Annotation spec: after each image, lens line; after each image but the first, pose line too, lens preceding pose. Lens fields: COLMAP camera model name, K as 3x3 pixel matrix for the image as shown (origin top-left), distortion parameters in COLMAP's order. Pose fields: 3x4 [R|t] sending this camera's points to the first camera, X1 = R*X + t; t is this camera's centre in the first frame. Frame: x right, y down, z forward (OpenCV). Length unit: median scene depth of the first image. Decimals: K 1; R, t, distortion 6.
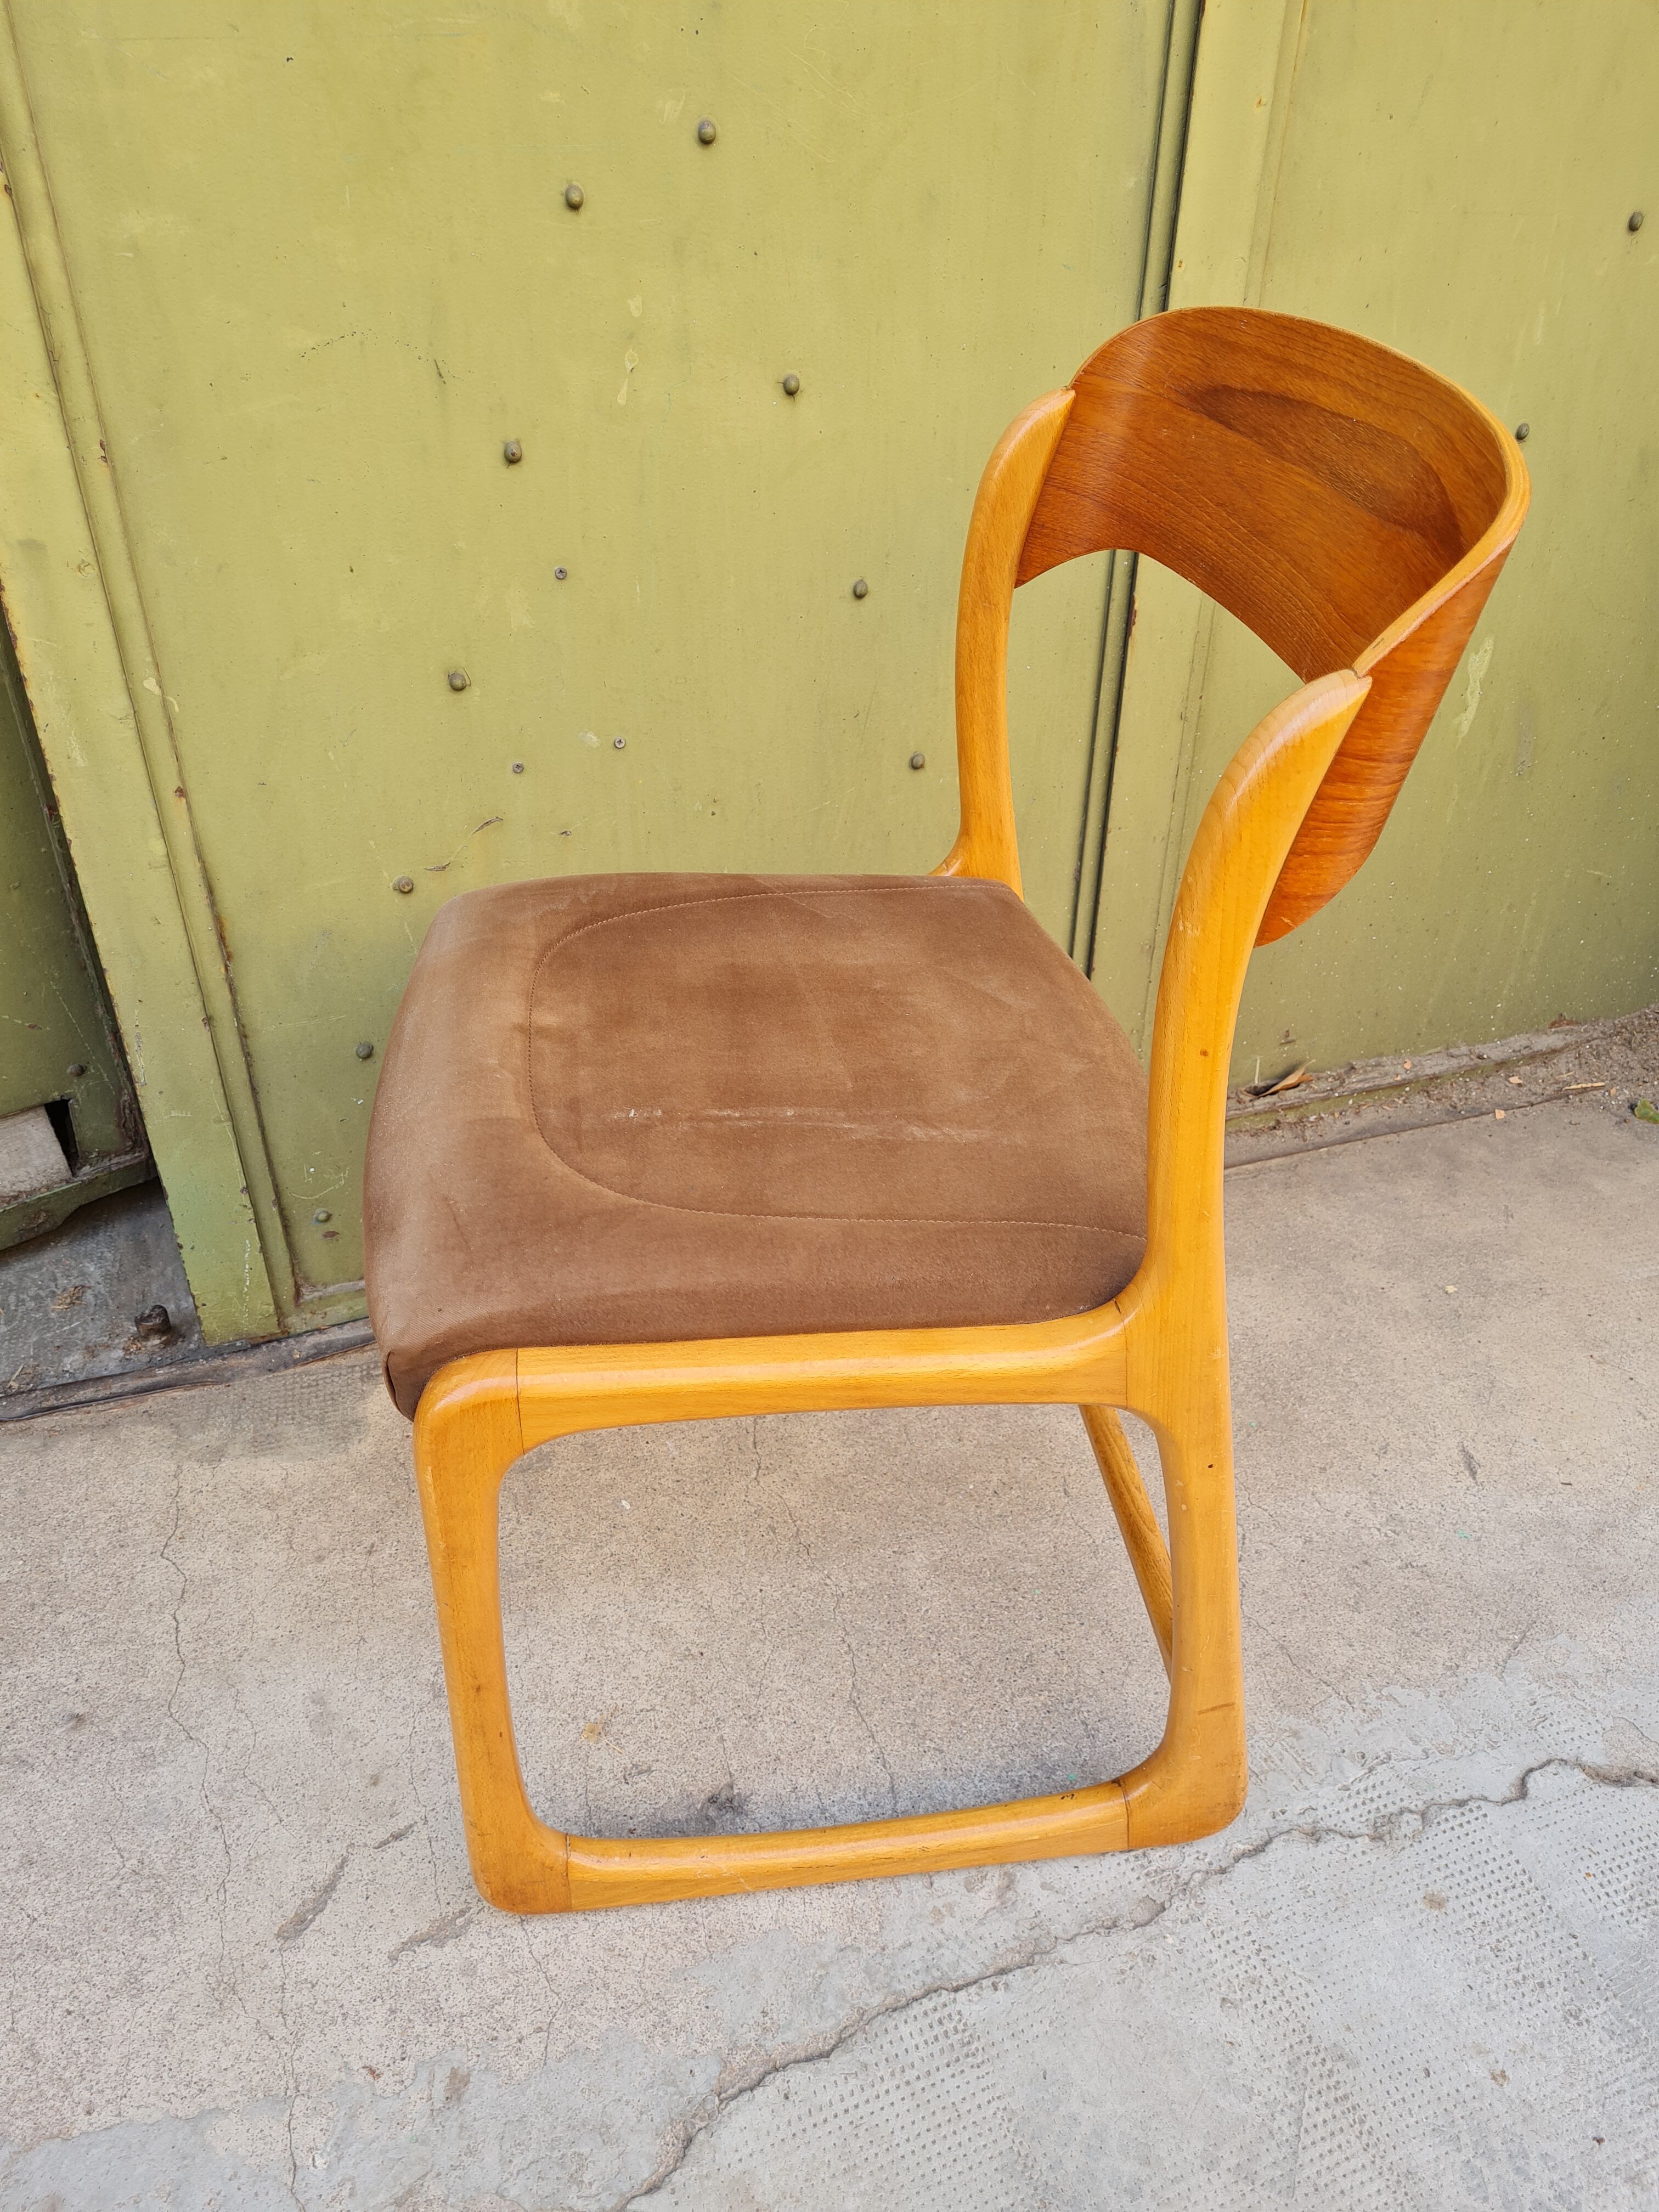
lens RADIAL K [[1668.7, 0, 812.4], [0, 1668.7, 1107.7], [0, 0, 1]] dist [0.050032, -0.040971]
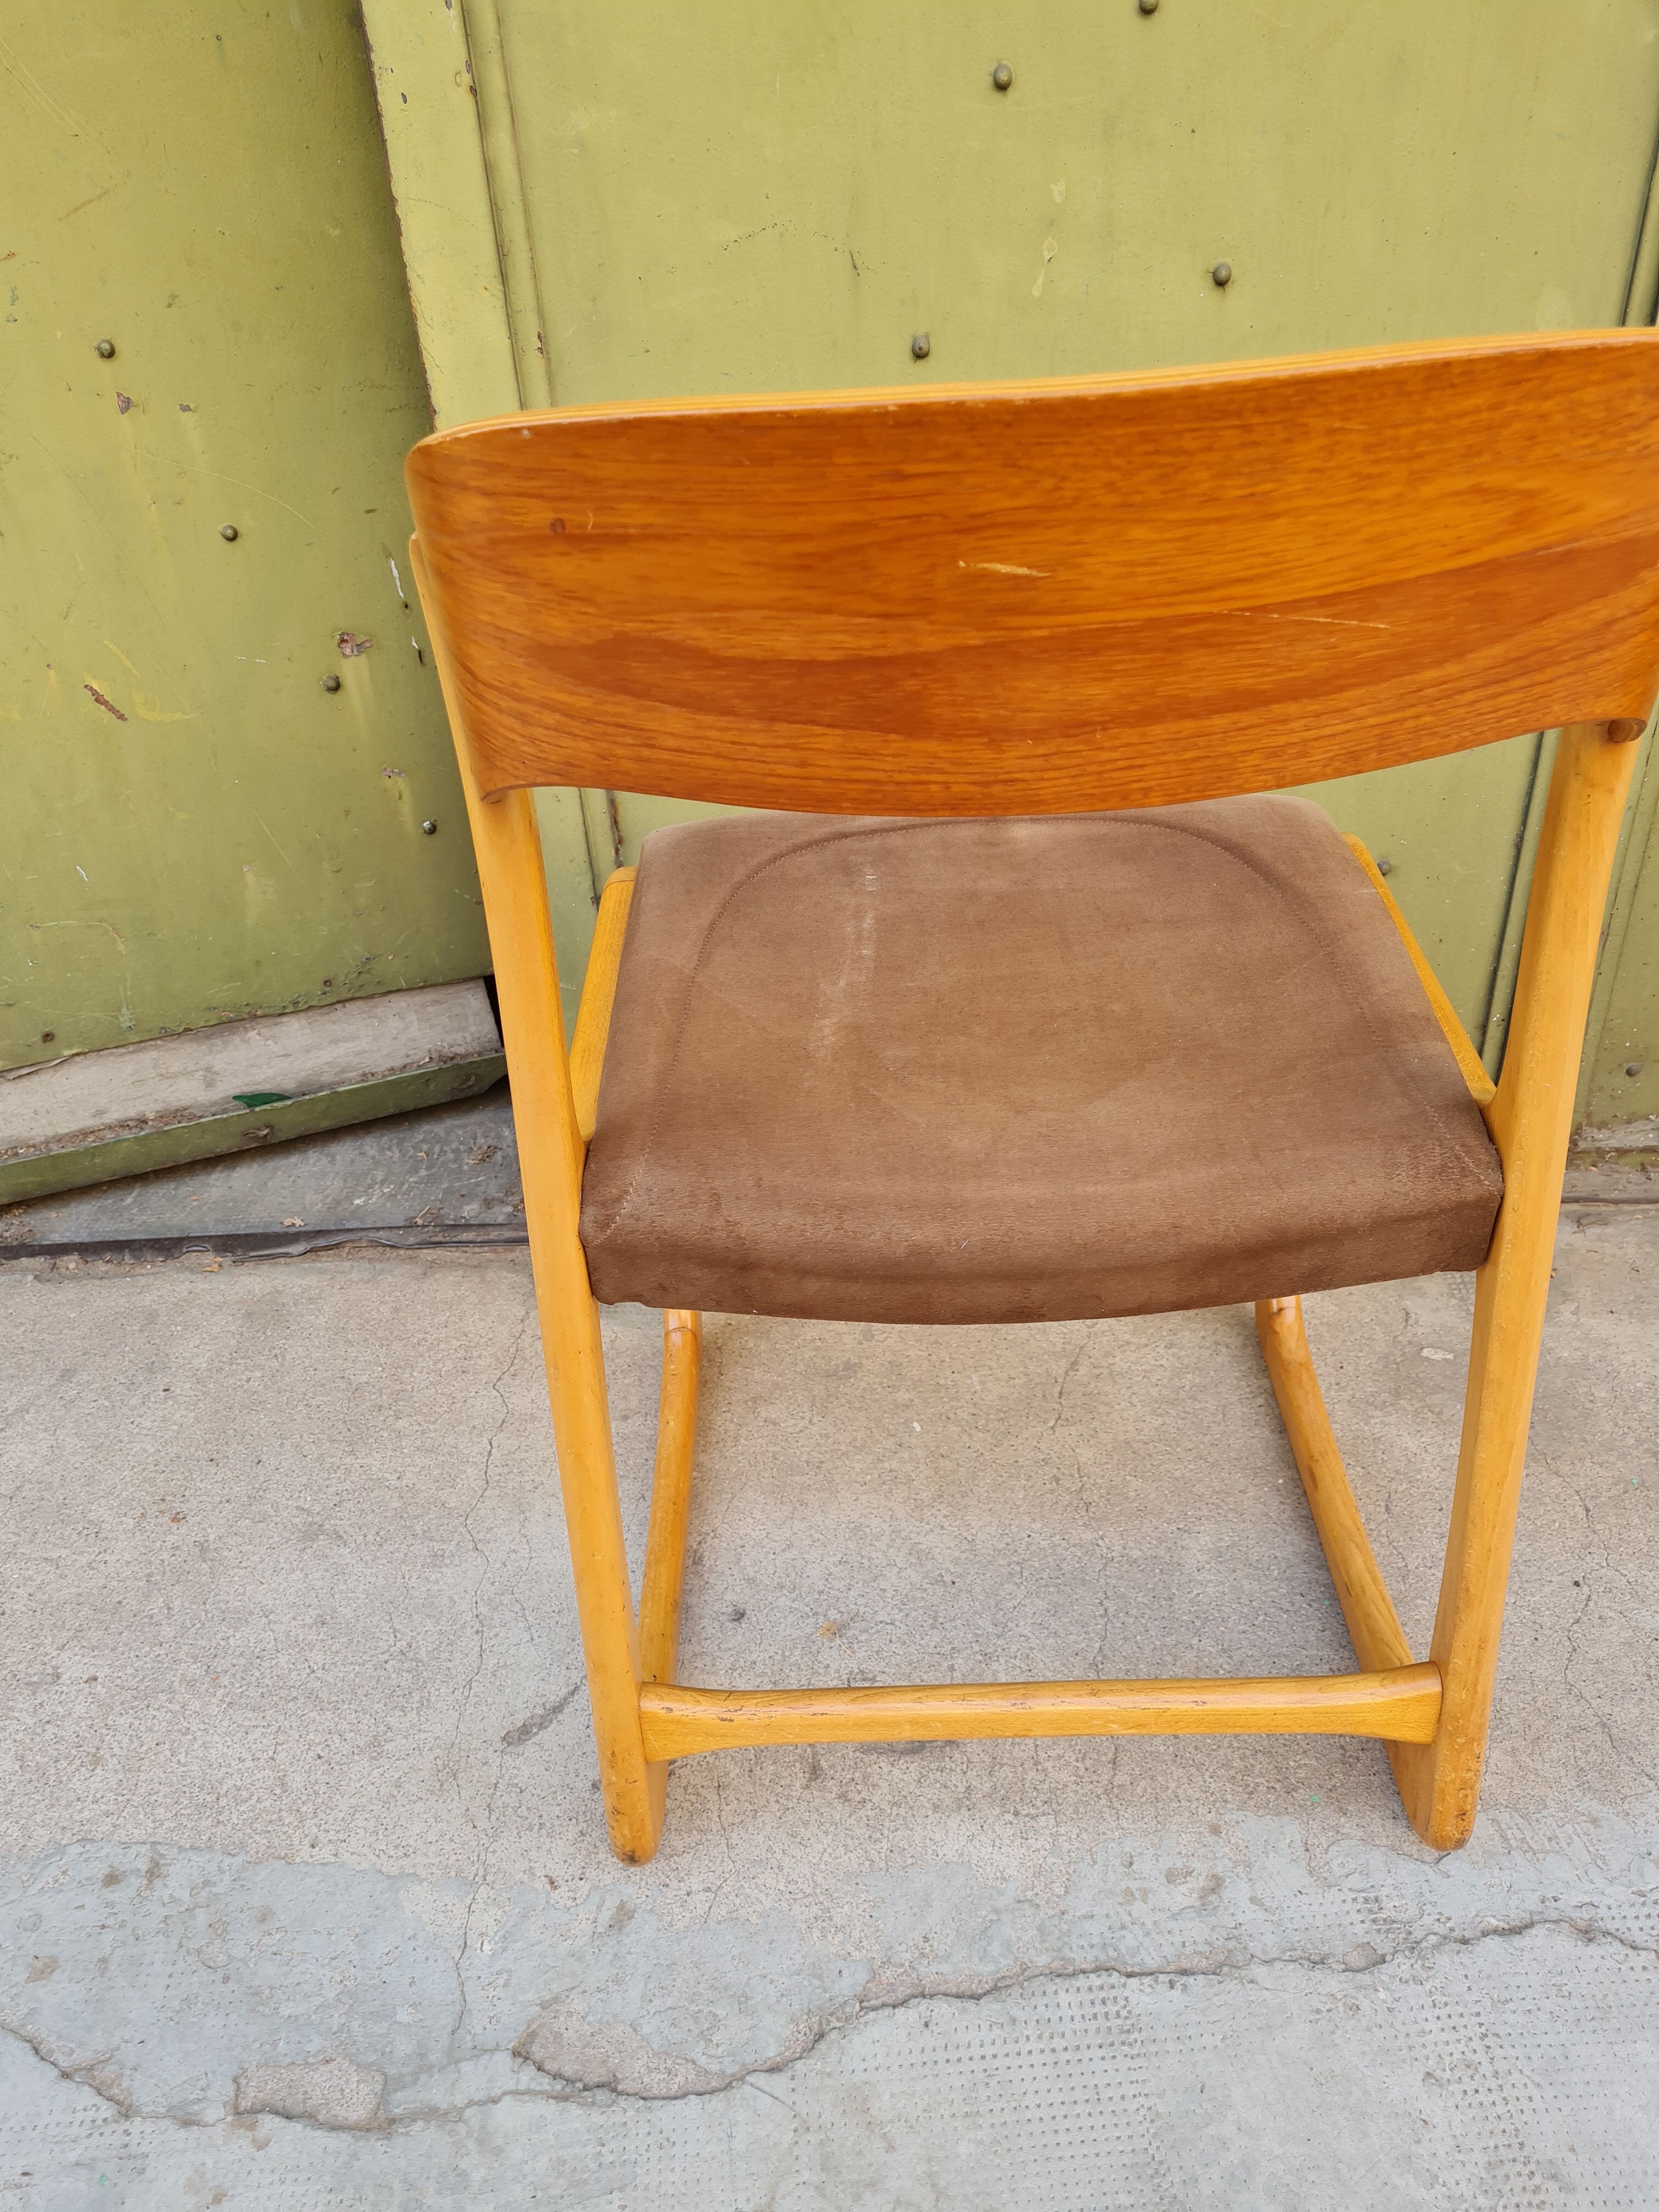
lens RADIAL K [[1668.7, 0, 821.1], [0, 1668.7, 1119.6], [0, 0, 1]] dist [0.050032, -0.040971]
pose [[0.942575, 0.134278, -0.305812, 0.131274], [-0.133074, 0.990794, 0.024880, 0.045835], [0.306338, 0.017245, 0.951767, 0.042039]]
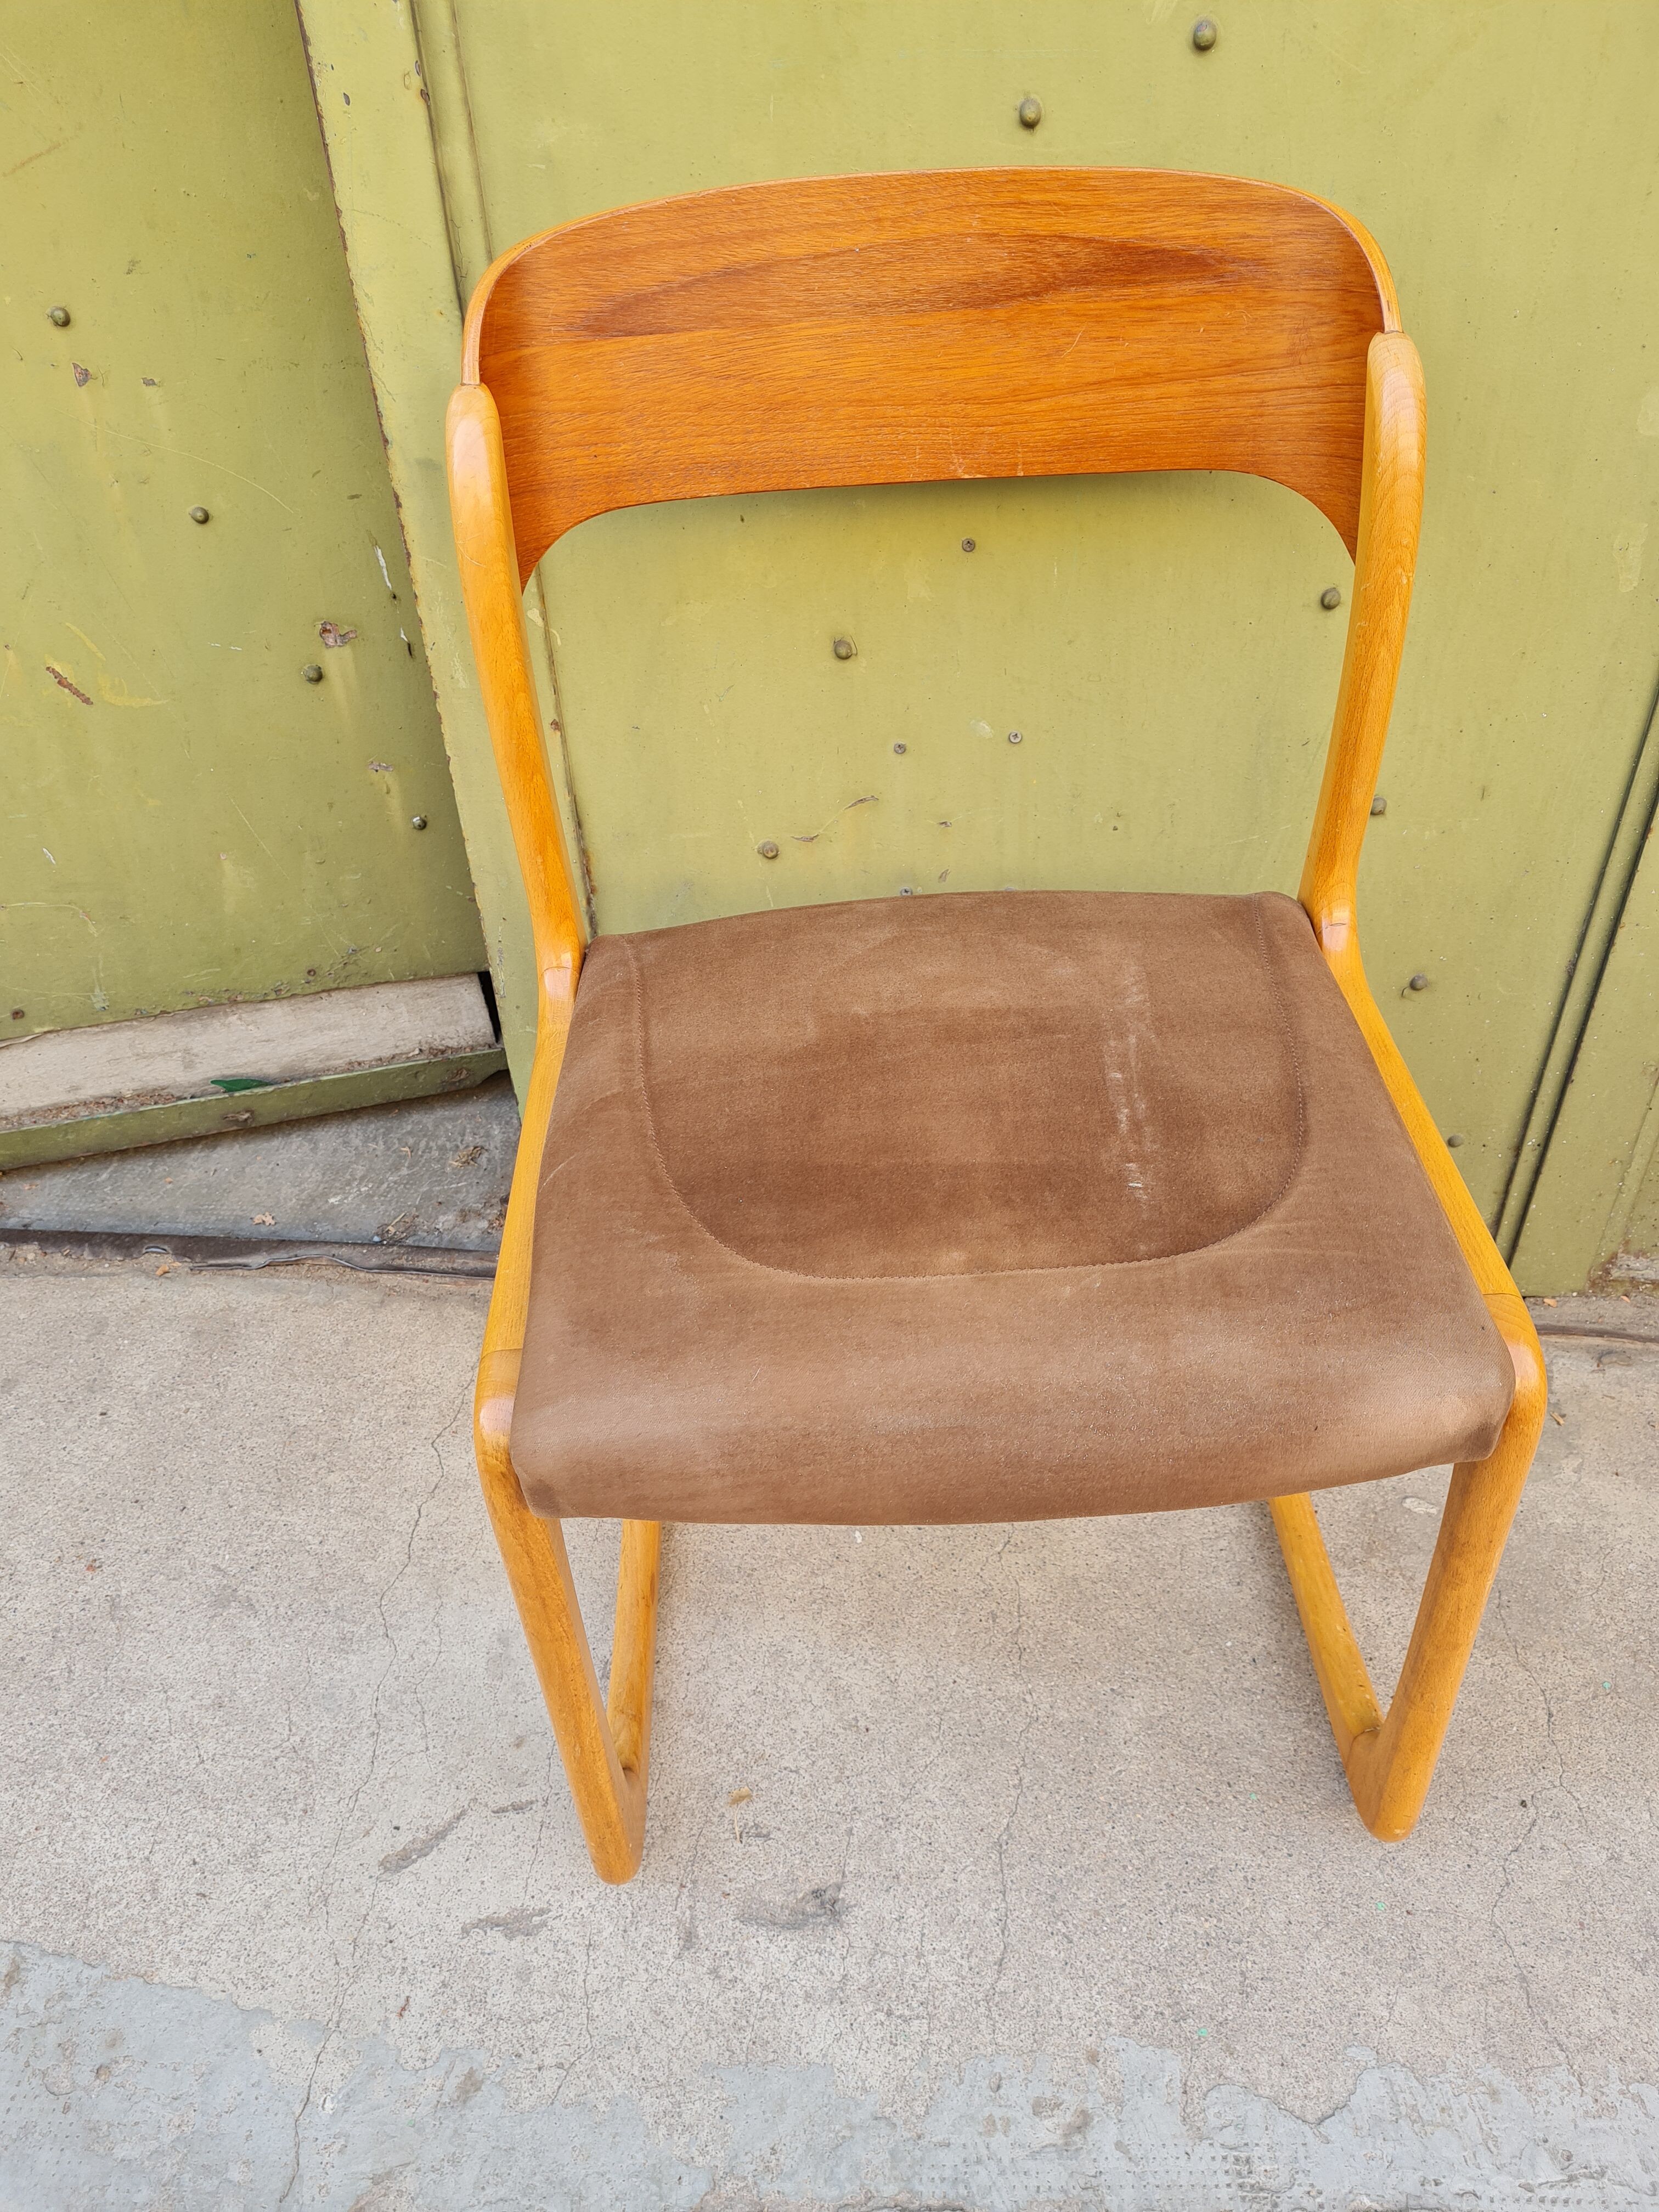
lens RADIAL K [[1668.7, 0, 856.3], [0, 1668.7, 1106.4], [0, 0, 1]] dist [0.050032, -0.040971]
pose [[0.912821, 0.237804, -0.331975, 0.165981], [-0.205959, 0.970077, 0.128577, -0.139065], [0.352618, -0.048995, 0.934484, 0.146282]]
